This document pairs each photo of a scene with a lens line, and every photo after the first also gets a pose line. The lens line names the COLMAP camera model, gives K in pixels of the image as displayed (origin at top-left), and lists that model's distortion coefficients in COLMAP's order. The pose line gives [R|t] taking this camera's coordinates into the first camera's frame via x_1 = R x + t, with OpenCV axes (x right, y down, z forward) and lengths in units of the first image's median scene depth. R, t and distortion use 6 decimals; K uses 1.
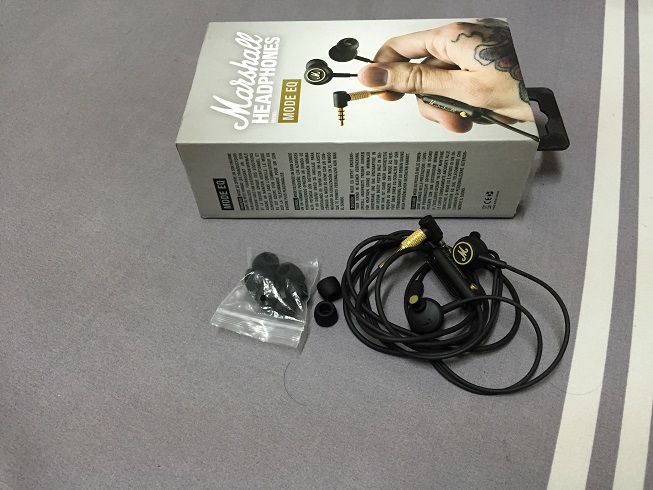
lens RADIAL K [[570.5, 0, 323.0], [0, 570.5, 245.5], [0, 0, 1]] dist [0.047512, -0.124372]
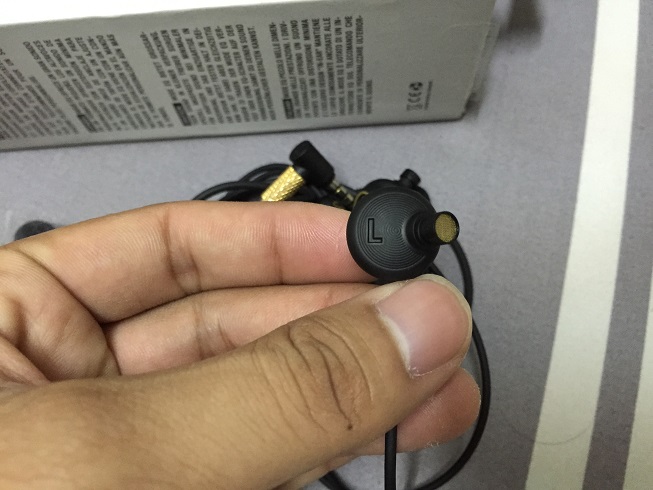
lens RADIAL K [[570.5, 0, 328.5], [0, 570.5, 245.9], [0, 0, 1]] dist [0.047512, -0.124372]
pose [[0.996242, -0.081563, 0.029141, 0.178581], [0.069541, 0.953814, 0.292239, -0.113650], [-0.051631, -0.289114, 0.955901, 0.425466]]
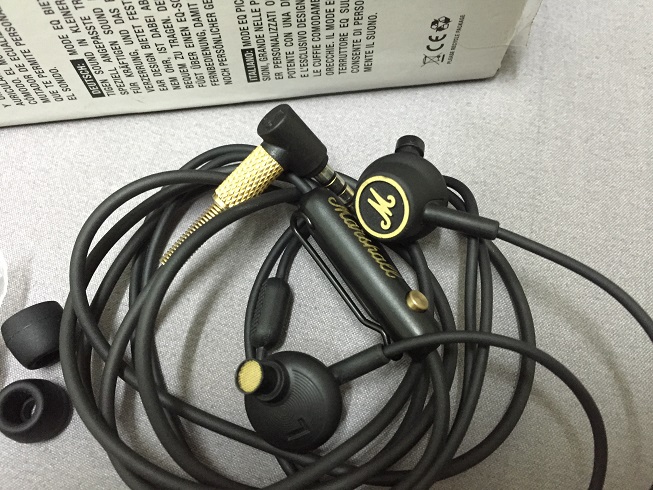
lens RADIAL K [[570.5, 0, 328.8], [0, 570.5, 240.7], [0, 0, 1]] dist [0.047512, -0.124372]
pose [[0.985968, -0.129586, 0.105232, 0.161946], [0.096115, 0.956100, 0.276829, -0.066780], [-0.136485, -0.262830, 0.955140, 0.619614]]
